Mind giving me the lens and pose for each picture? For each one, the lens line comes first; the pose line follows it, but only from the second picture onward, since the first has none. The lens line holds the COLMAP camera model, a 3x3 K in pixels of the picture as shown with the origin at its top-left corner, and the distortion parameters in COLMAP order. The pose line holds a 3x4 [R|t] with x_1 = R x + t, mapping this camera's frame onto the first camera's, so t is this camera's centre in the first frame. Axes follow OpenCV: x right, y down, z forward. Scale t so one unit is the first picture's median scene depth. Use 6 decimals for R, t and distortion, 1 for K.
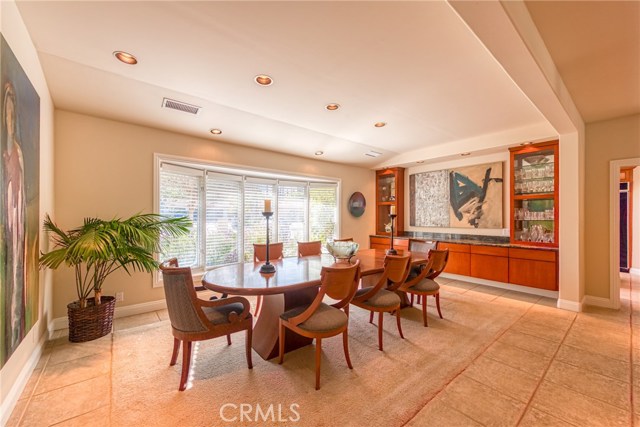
lens RADIAL K [[250.5, 0, 320.0], [0, 250.5, 217.0], [0, 0, 1]] dist [0.005725, -0.001057]
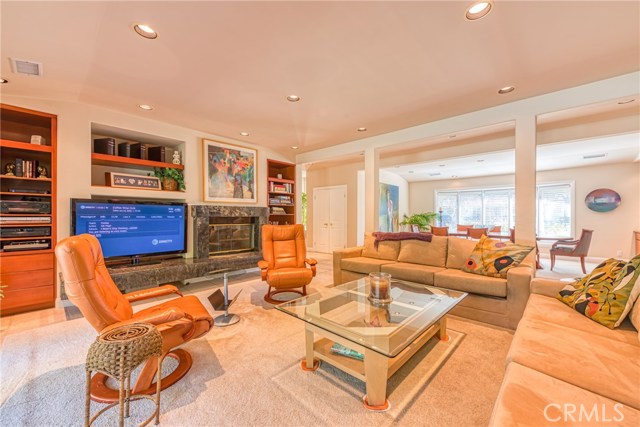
lens RADIAL K [[250.5, 0, 320.4], [0, 250.5, 215.2], [0, 0, 1]] dist [0.005725, -0.001057]
pose [[0.125990, -0.002730, -0.992028, 1.060254], [0.004770, 0.999986, -0.002146, 0.008866], [0.992020, -0.004462, 0.126002, -0.315776]]
